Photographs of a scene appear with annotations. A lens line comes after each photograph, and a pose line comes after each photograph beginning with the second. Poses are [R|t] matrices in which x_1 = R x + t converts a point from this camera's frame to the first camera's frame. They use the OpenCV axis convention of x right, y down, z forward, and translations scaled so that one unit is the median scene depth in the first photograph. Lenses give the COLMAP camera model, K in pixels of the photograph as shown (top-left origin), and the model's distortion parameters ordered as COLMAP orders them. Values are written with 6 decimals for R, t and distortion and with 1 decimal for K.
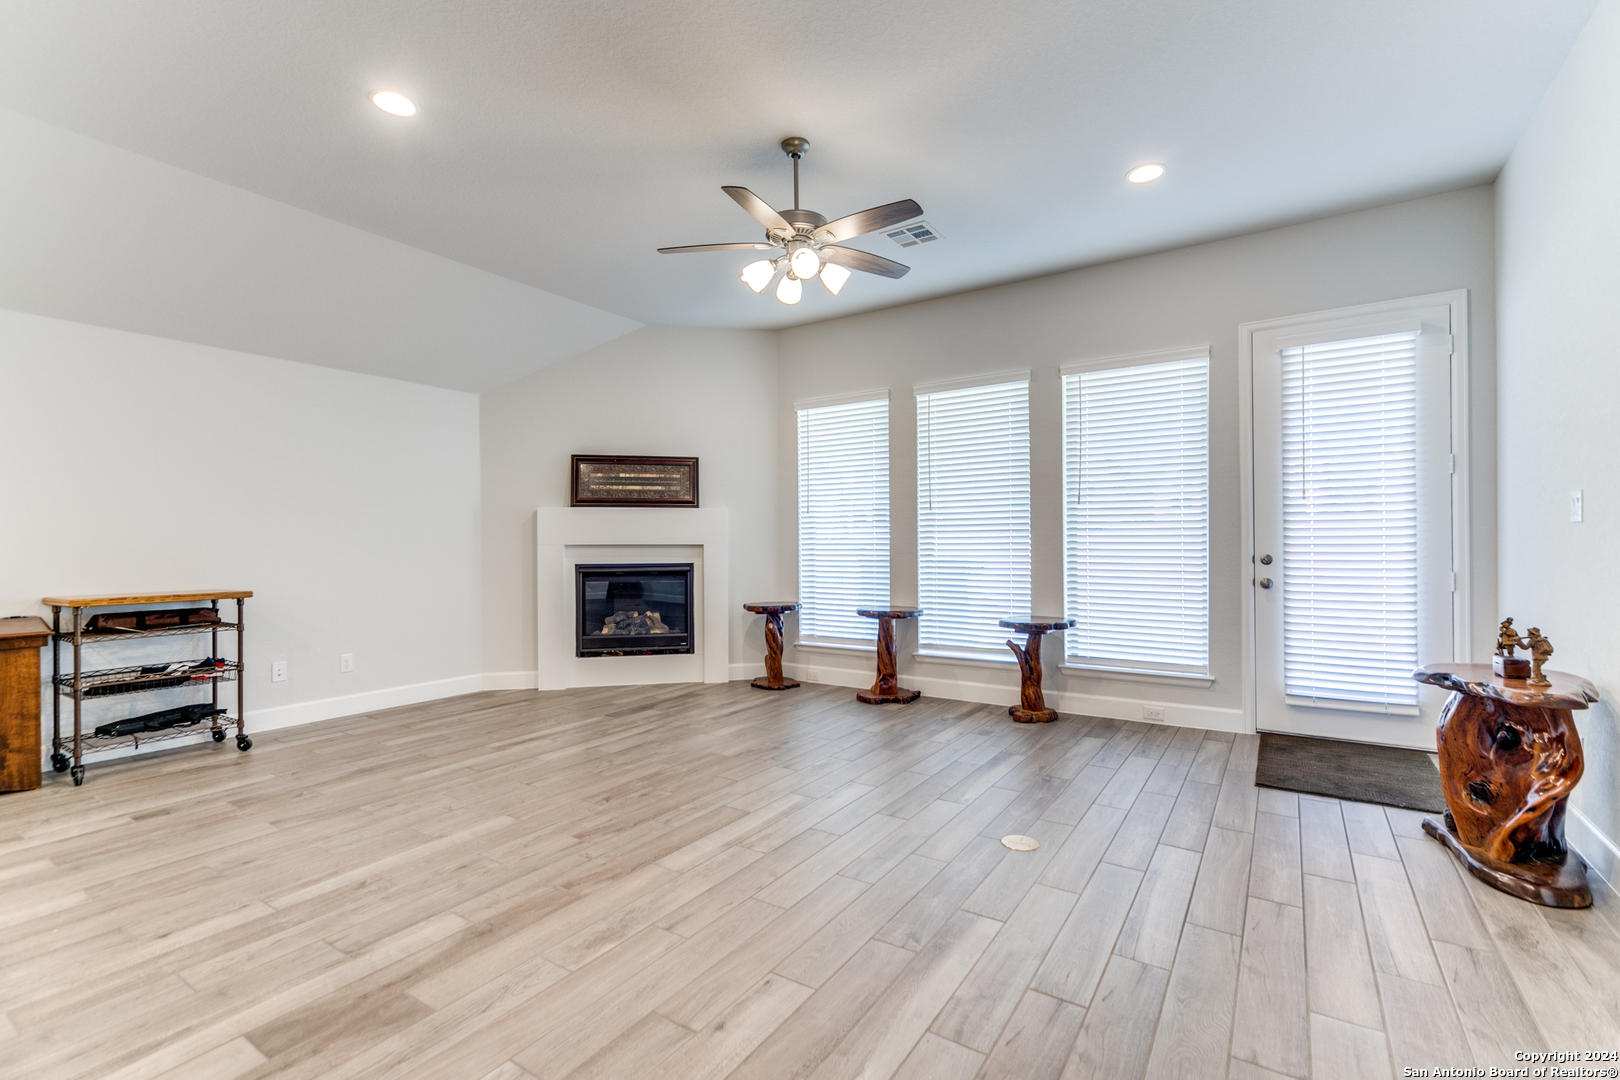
lens RADIAL K [[721.3, 0, 803.0], [0, 721.3, 540.6], [0, 0, 1]] dist [0.007270, -0.002232]
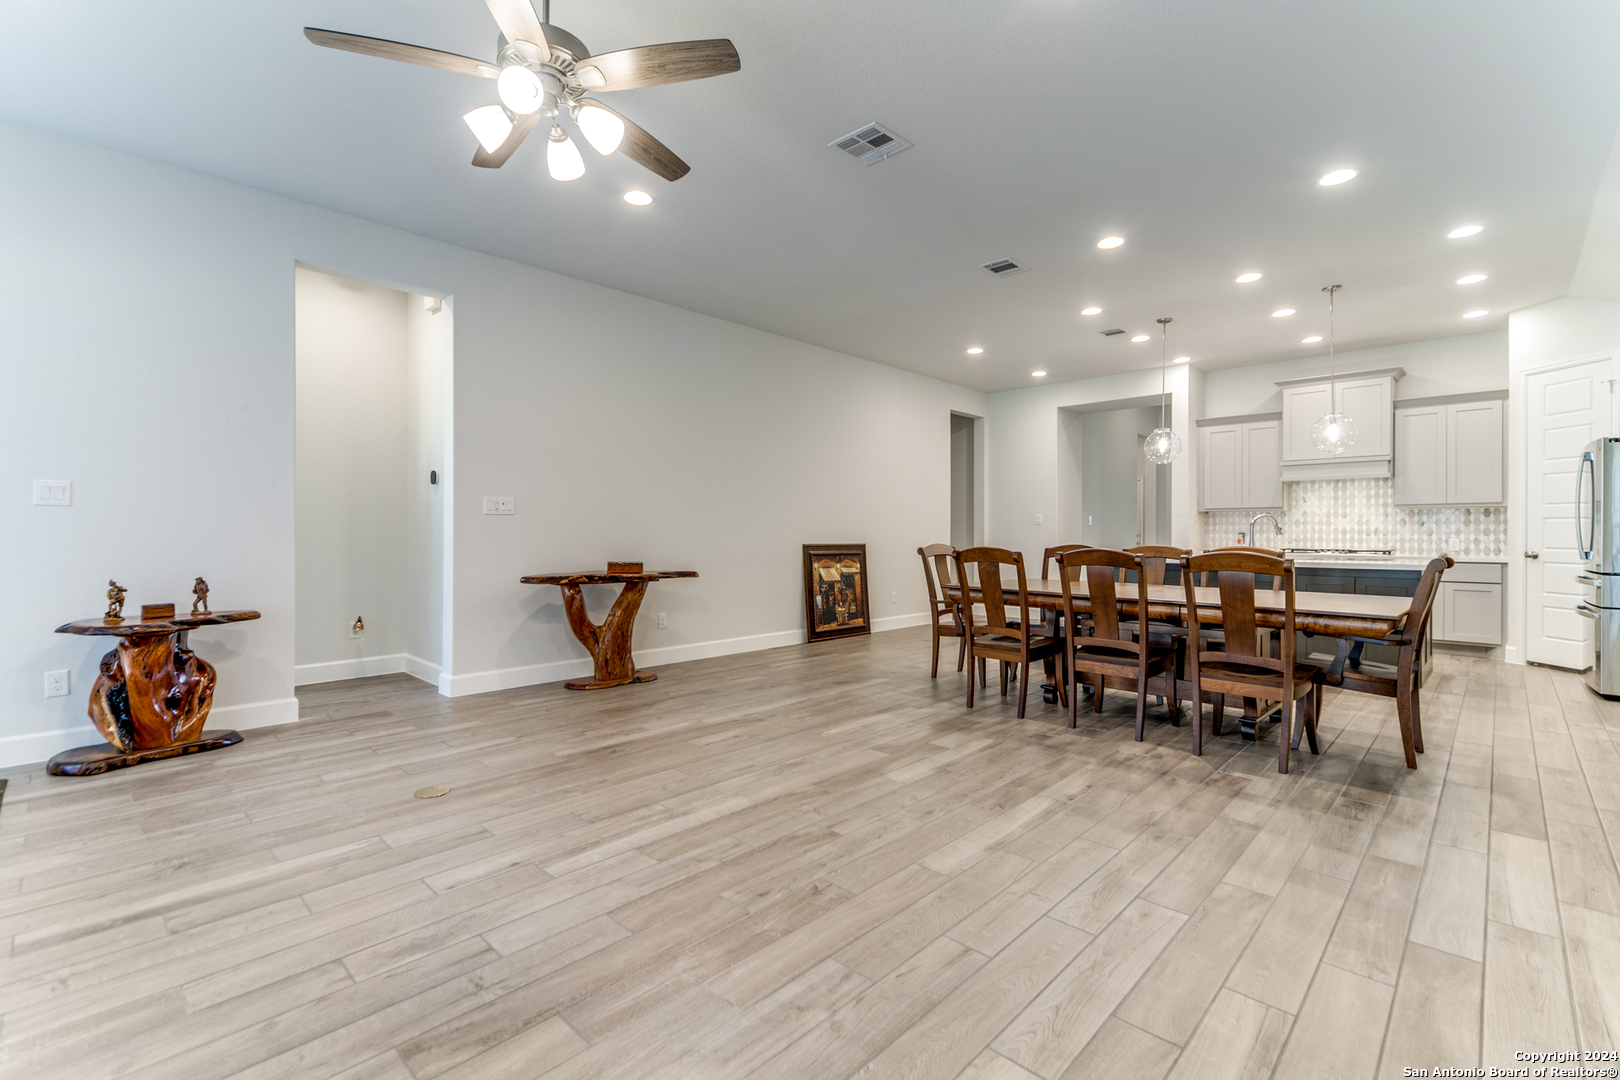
lens RADIAL K [[721.3, 0, 795.0], [0, 721.3, 532.8], [0, 0, 1]] dist [0.007270, -0.002232]
pose [[-0.981426, 0.002628, 0.191825, -0.331163], [0.001944, 0.999991, -0.003754, 0.022561], [-0.191834, -0.003311, -0.981422, 1.446052]]
